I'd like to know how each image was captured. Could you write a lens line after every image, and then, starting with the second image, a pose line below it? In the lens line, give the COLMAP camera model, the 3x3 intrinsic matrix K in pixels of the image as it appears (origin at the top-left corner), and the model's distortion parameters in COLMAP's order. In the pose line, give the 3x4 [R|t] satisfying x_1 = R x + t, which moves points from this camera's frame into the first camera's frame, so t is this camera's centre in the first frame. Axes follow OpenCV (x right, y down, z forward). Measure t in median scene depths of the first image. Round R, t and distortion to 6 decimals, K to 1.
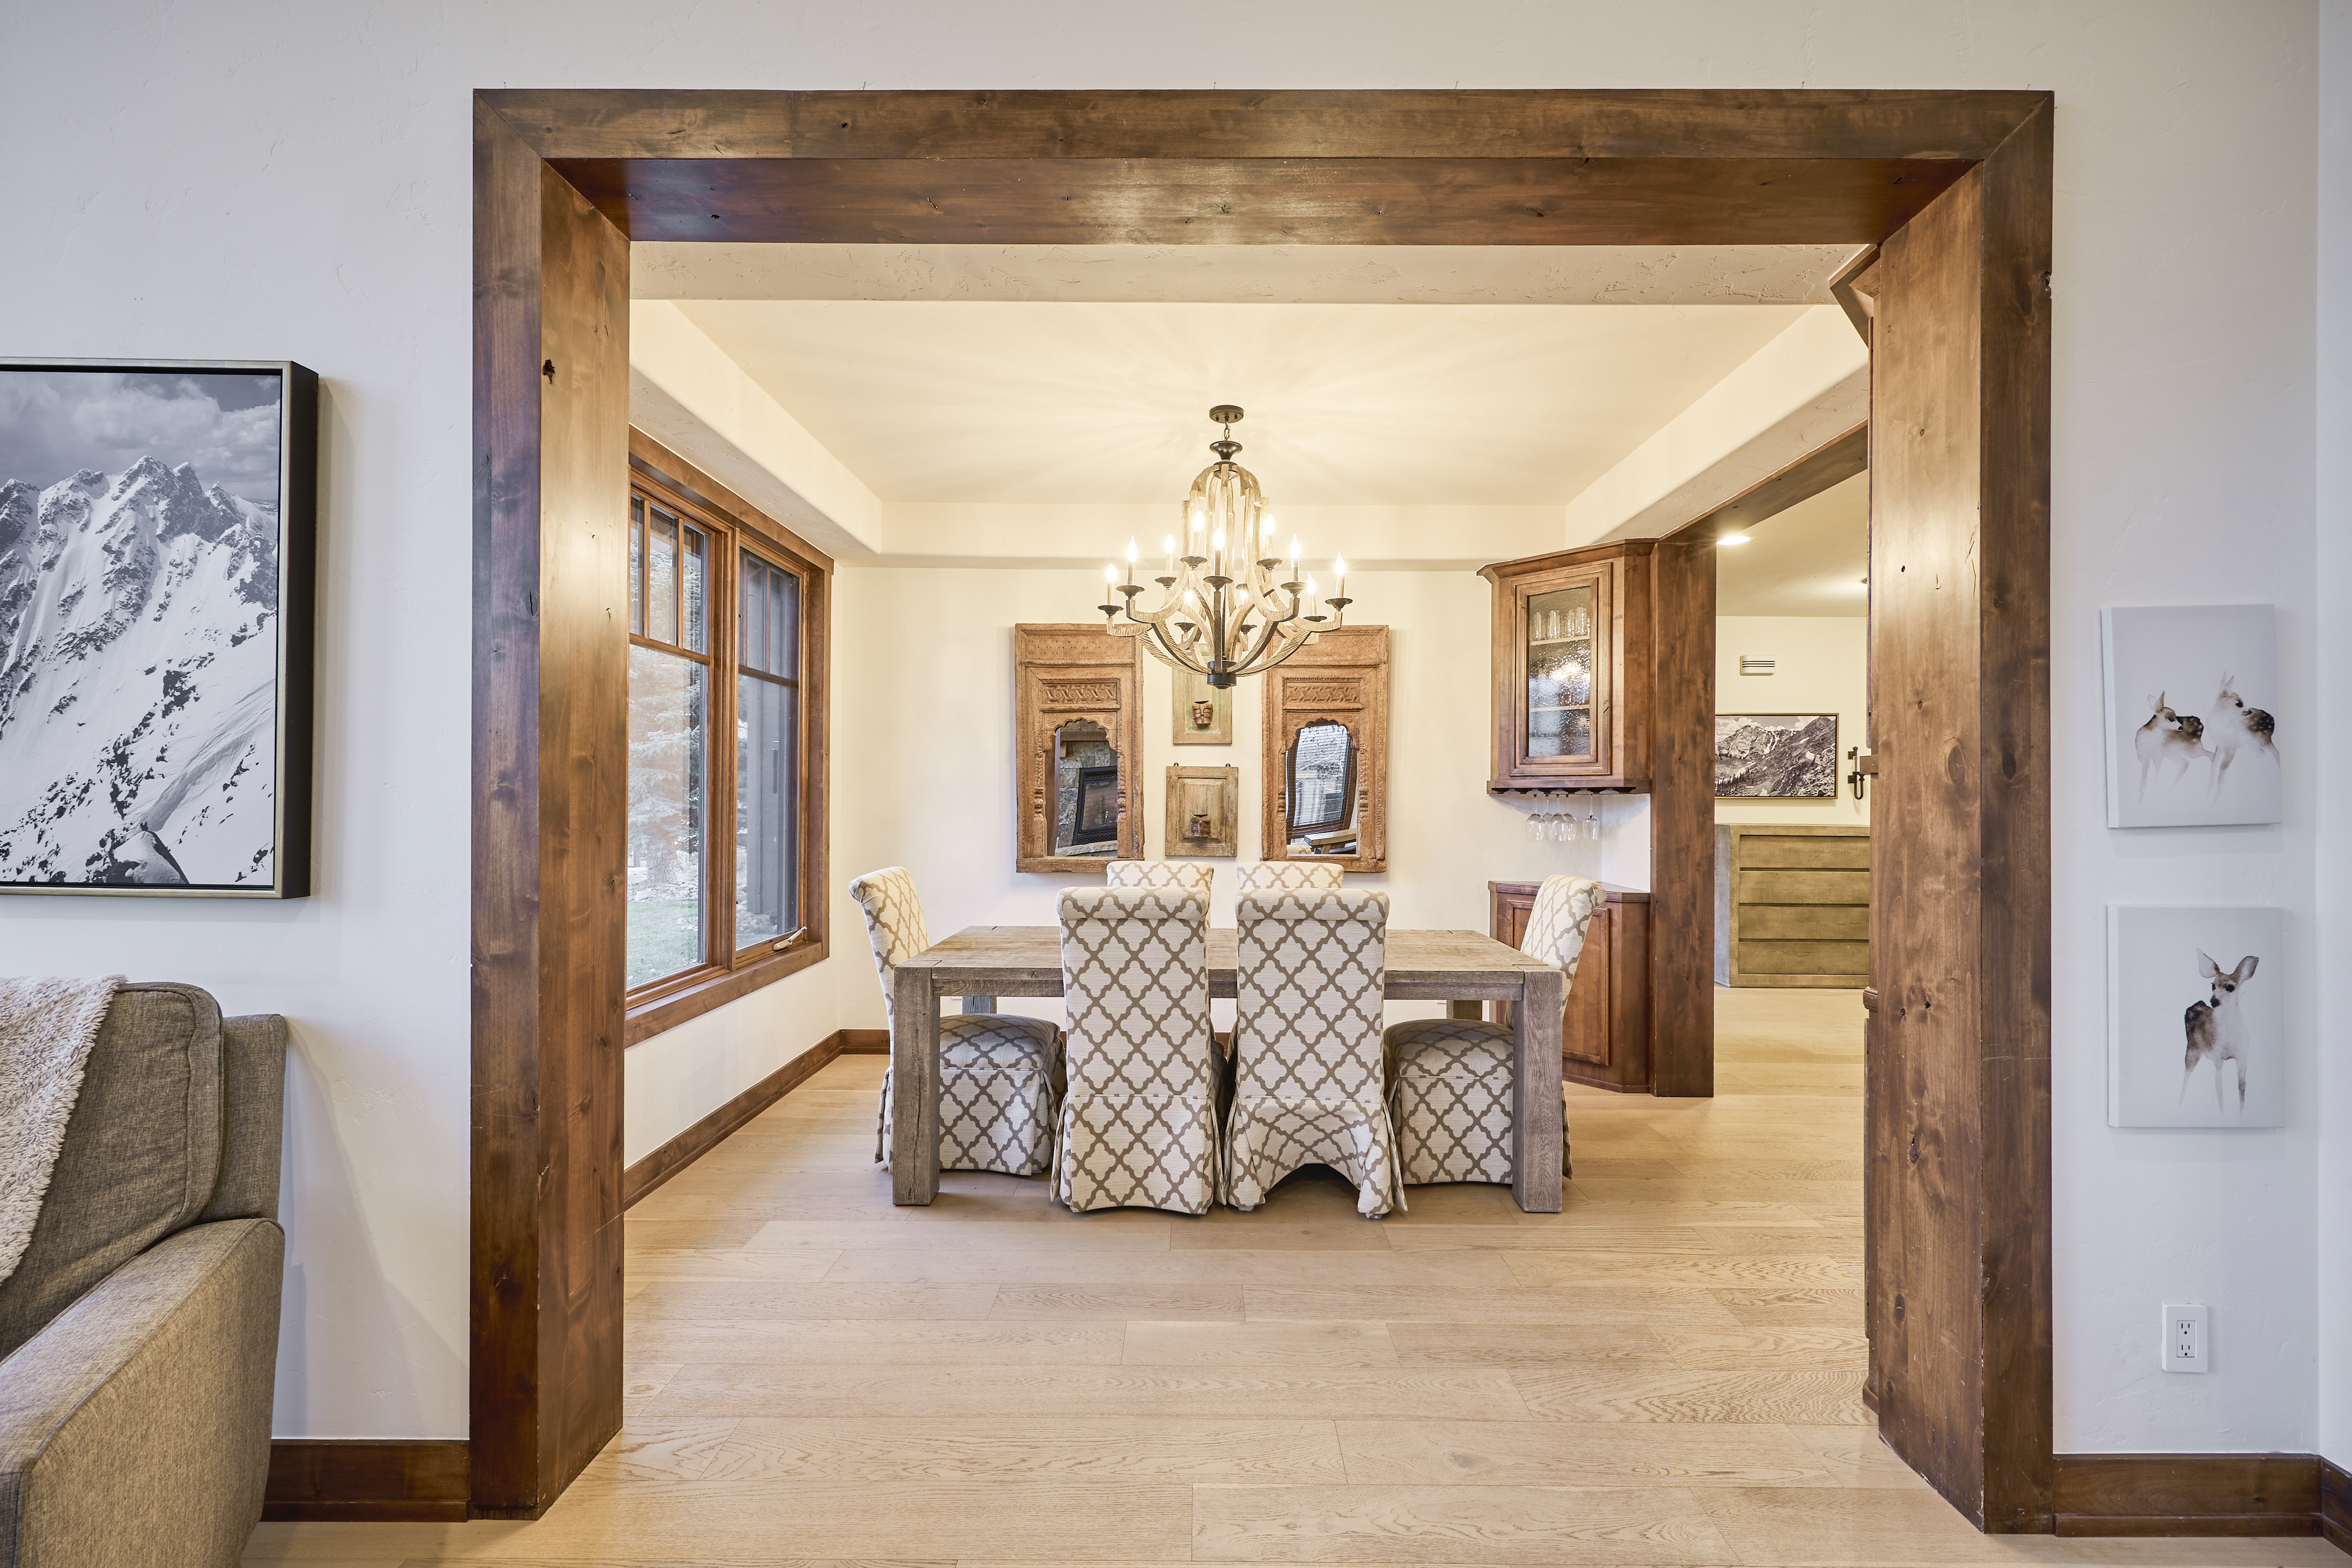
lens RADIAL K [[981.9, 0, 1176.0], [0, 981.9, 784.0], [0, 0, 1]] dist [0.001276, 0.000226]
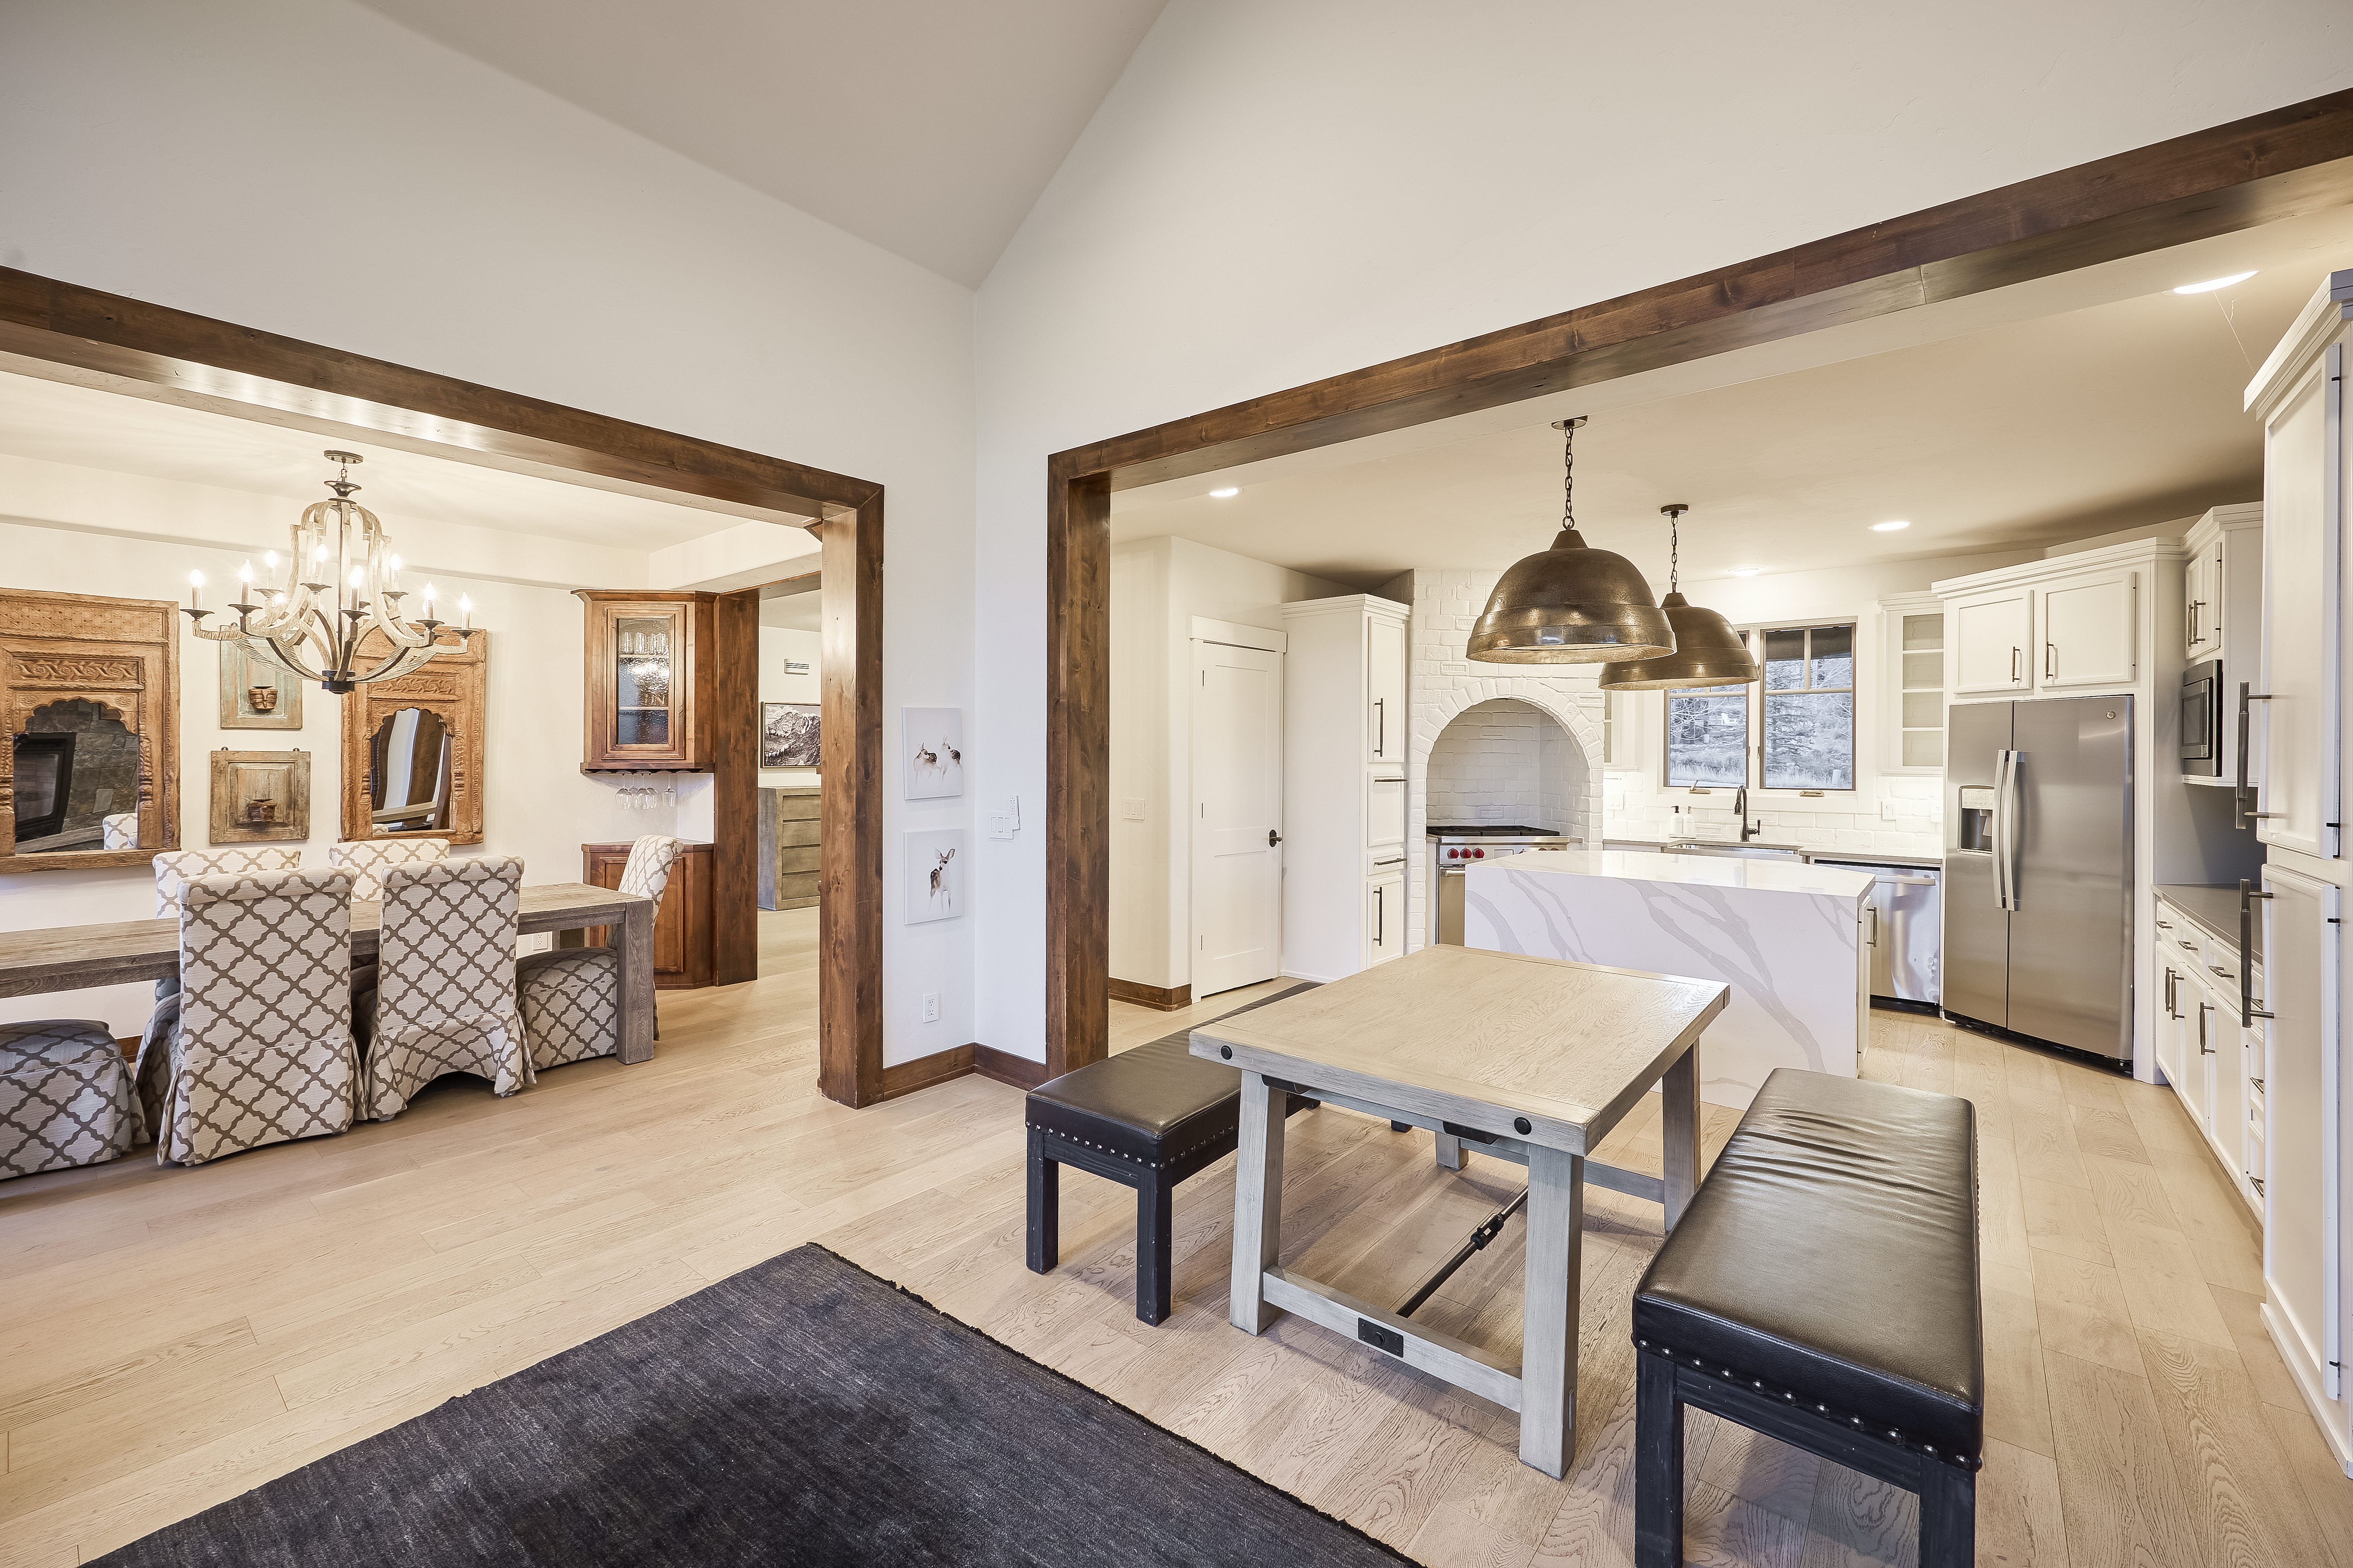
lens RADIAL K [[963.5, 0, 1189.3], [0, 963.5, 762.3], [0, 0, 1]] dist [0.000019, -0.000135]
pose [[0.618668, -0.009126, 0.785600, -0.239428], [-0.009568, 0.999771, 0.019150, -0.051055], [-0.785594, -0.019364, 0.618439, -0.516544]]
